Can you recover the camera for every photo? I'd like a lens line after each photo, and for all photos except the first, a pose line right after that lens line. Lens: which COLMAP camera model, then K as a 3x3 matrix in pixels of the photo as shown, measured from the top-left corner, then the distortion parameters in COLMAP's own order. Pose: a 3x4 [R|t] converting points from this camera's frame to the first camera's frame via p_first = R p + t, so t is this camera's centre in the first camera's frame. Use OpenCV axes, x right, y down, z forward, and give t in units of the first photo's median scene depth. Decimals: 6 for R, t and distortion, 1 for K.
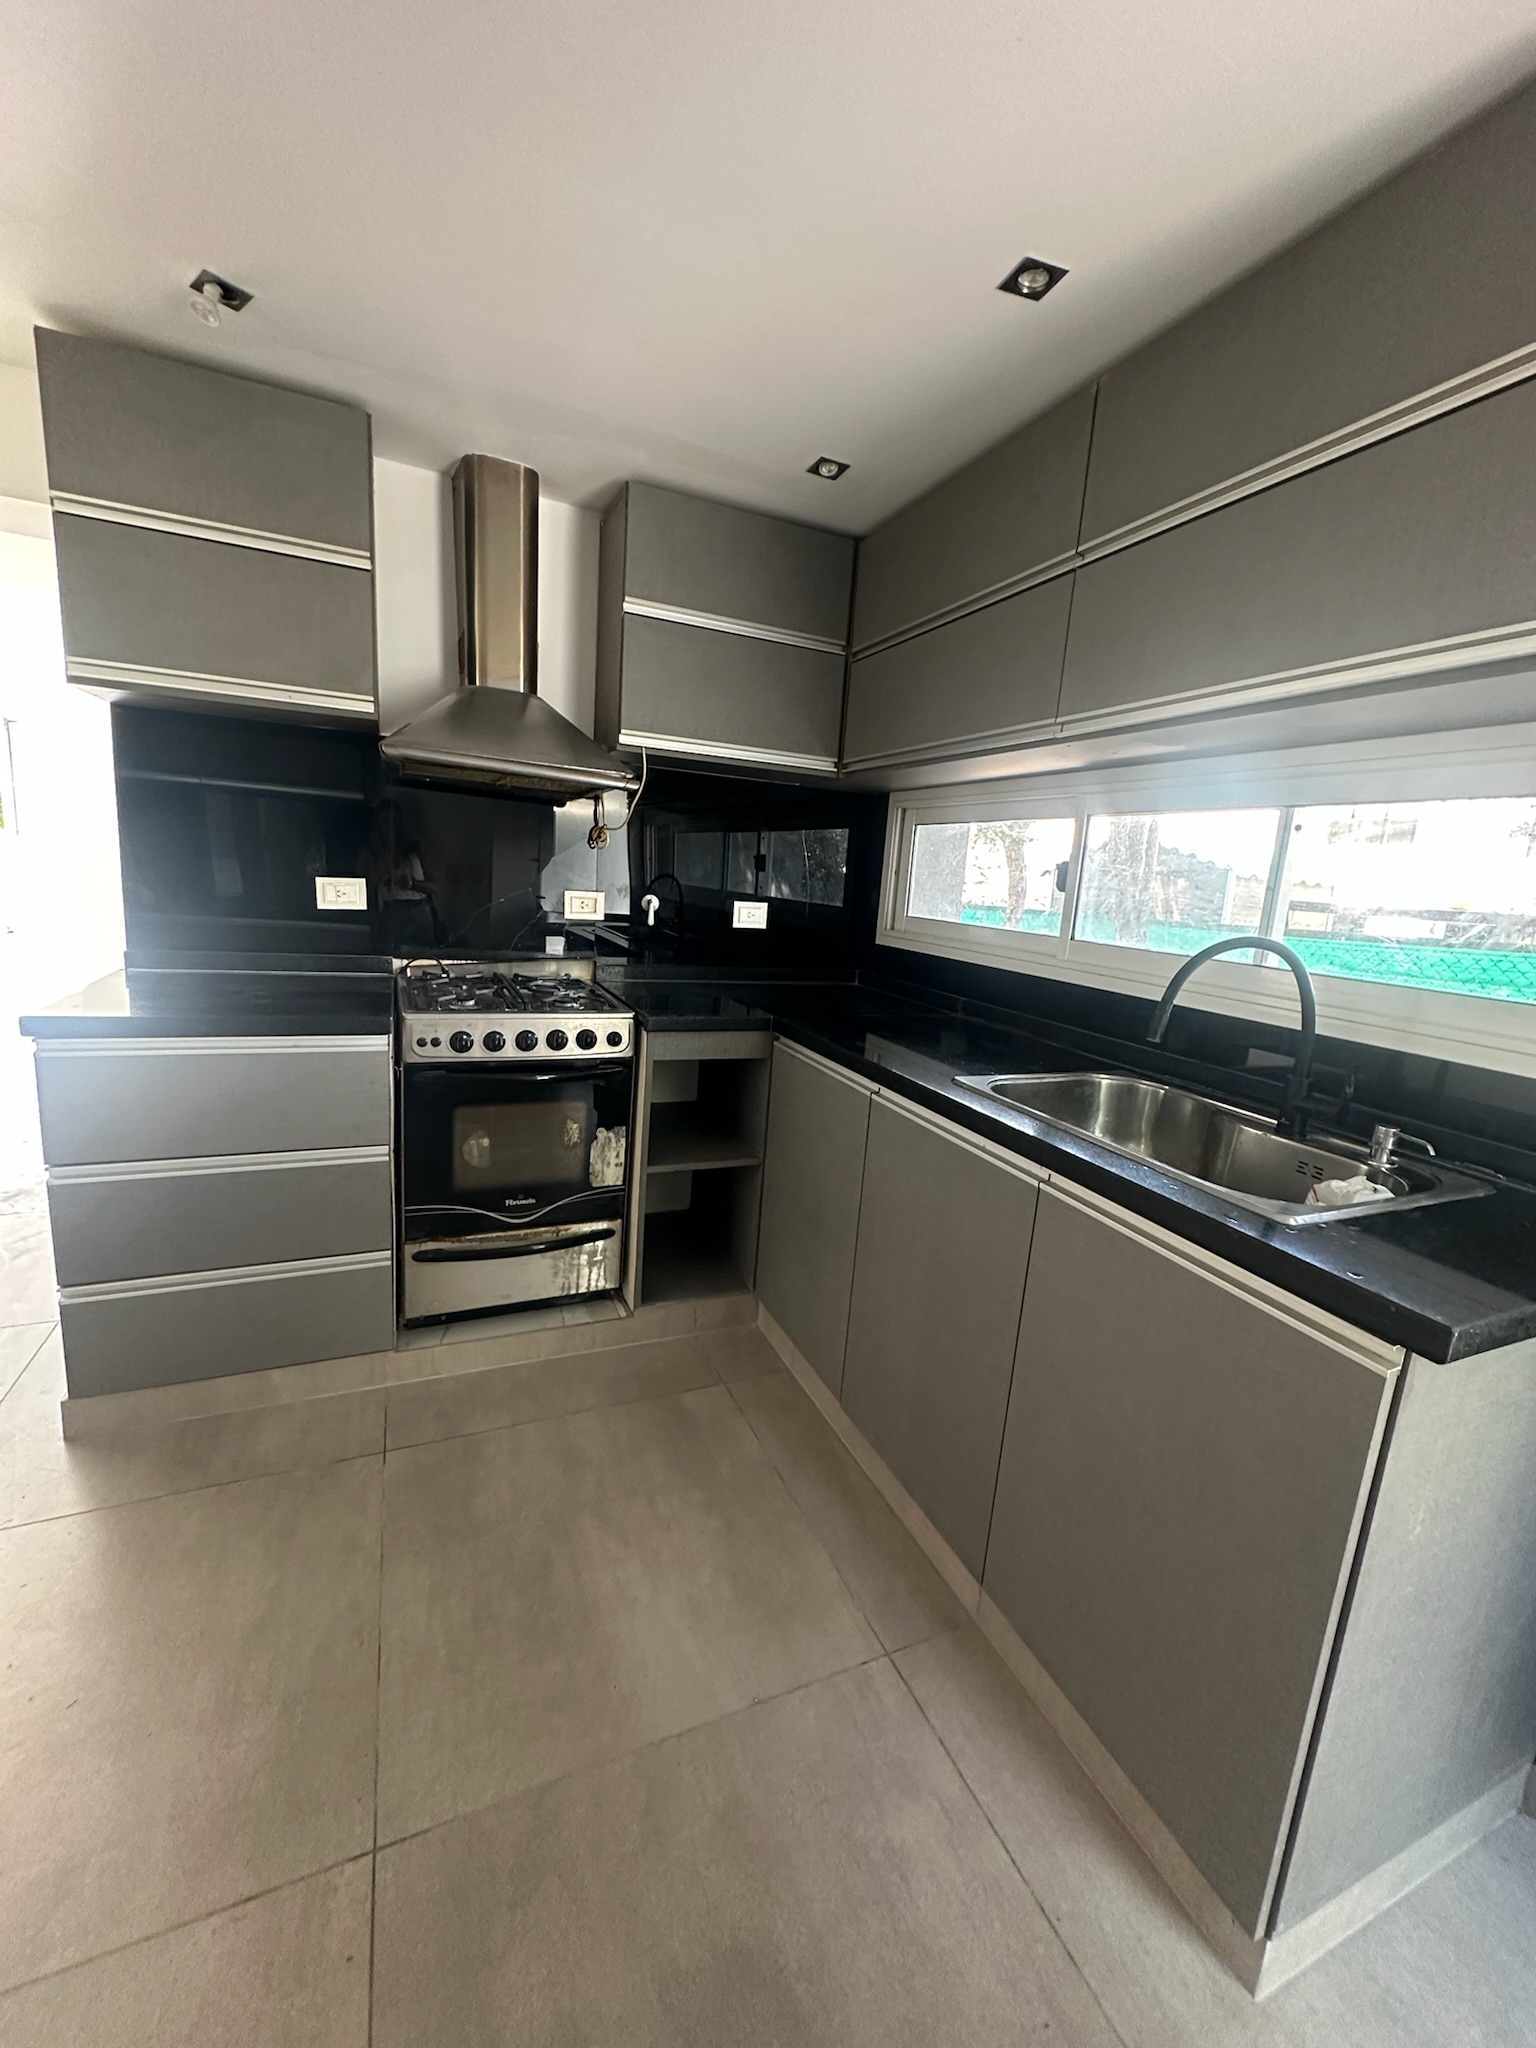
lens RADIAL K [[815.0, 0, 768.7], [0, 815.0, 1020.0], [0, 0, 1]] dist [-0.006081, 0.000606]
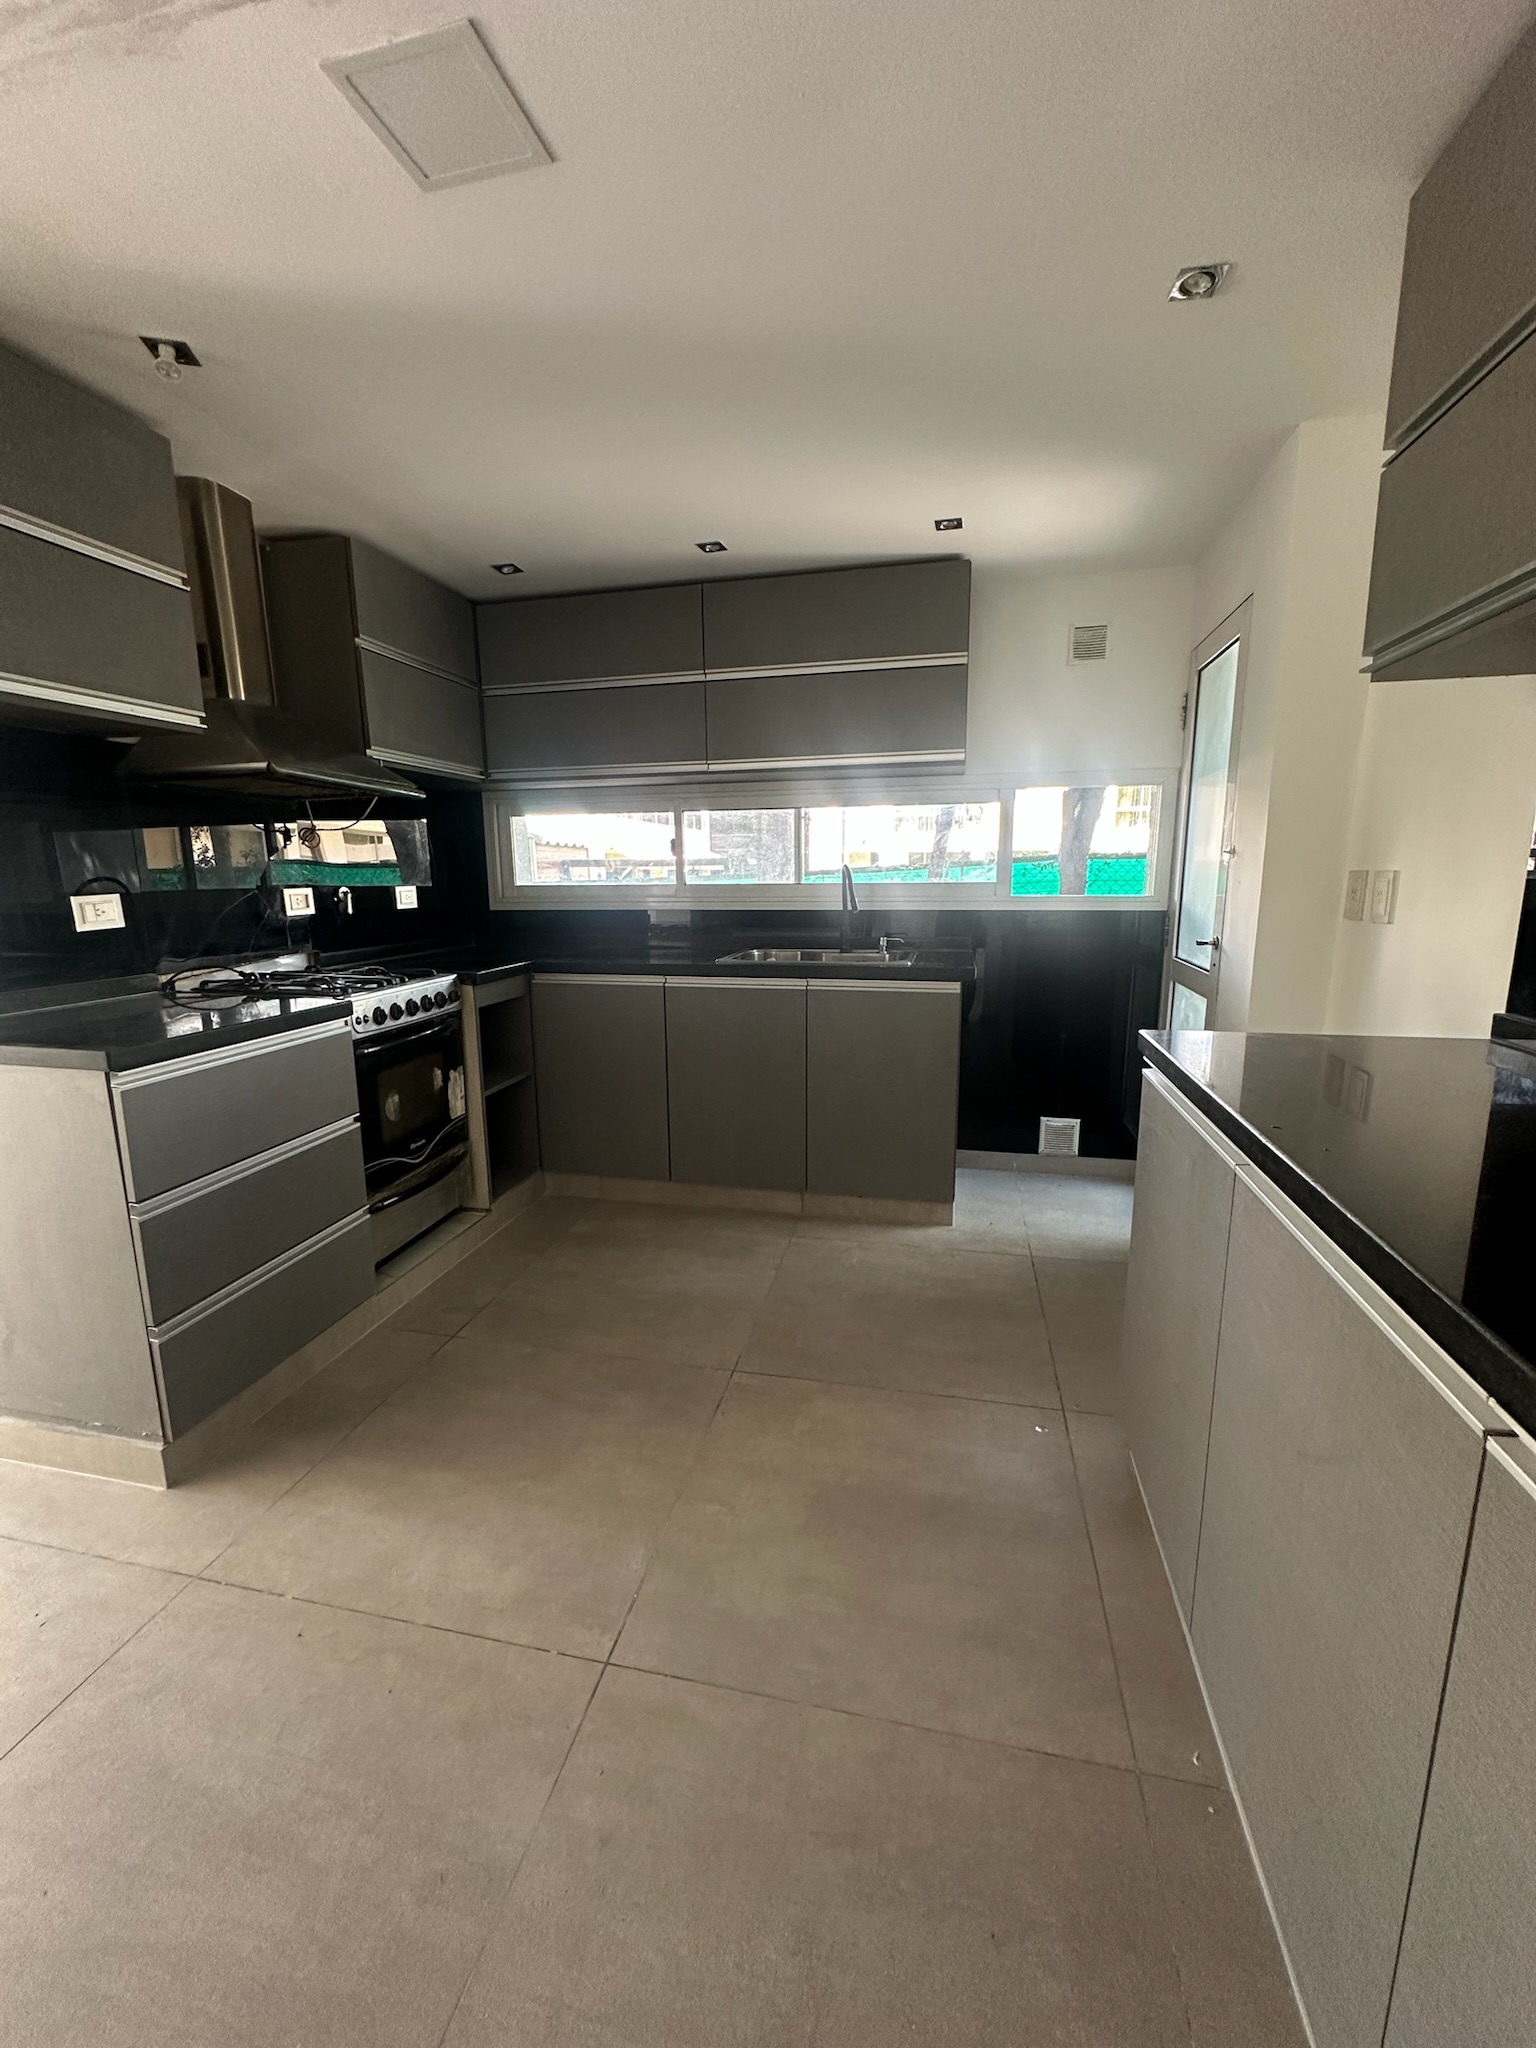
lens RADIAL K [[815.0, 0, 763.5], [0, 815.0, 1024.6], [0, 0, 1]] dist [-0.006081, 0.000606]
pose [[0.591056, -0.224237, 0.774836, -0.872523], [0.192469, 0.972043, 0.134490, -0.011481], [-0.783332, 0.069641, 0.617690, -0.154992]]
